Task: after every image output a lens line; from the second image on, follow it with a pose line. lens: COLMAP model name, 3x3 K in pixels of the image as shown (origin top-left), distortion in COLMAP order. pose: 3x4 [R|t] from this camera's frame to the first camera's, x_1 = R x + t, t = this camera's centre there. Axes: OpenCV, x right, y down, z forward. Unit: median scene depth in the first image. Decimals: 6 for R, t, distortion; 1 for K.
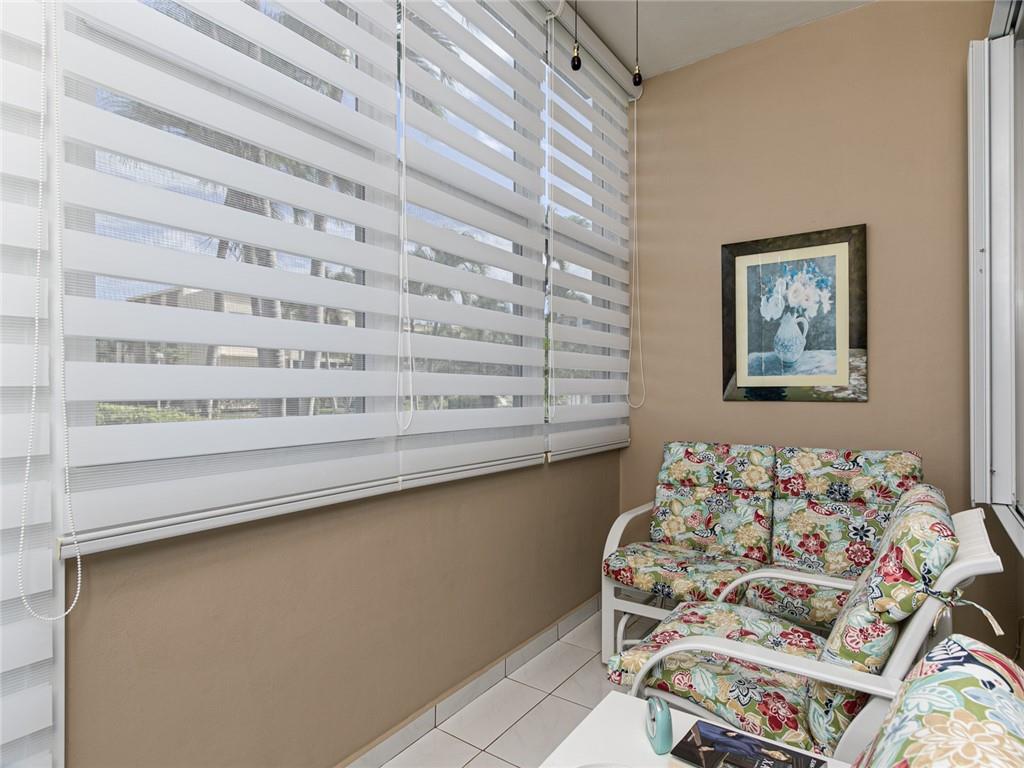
lens RADIAL K [[554.5, 0, 533.0], [0, 554.5, 380.8], [0, 0, 1]] dist [0.002752, 0.002223]
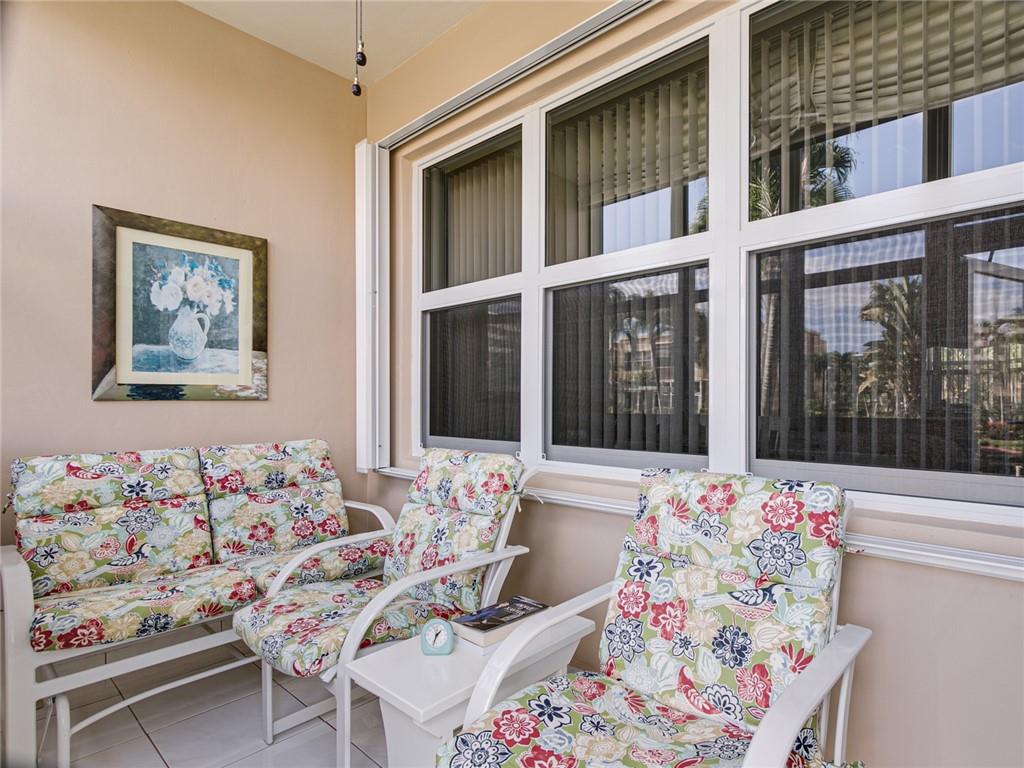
lens RADIAL K [[546.7, 0, 612.2], [0, 546.7, 391.1], [0, 0, 1]] dist [-0.001942, -0.001566]
pose [[0.082131, 0.020584, 0.996409, -0.468576], [-0.013206, 0.999721, -0.019564, 0.035034], [-0.996534, -0.011552, 0.082380, 0.244980]]
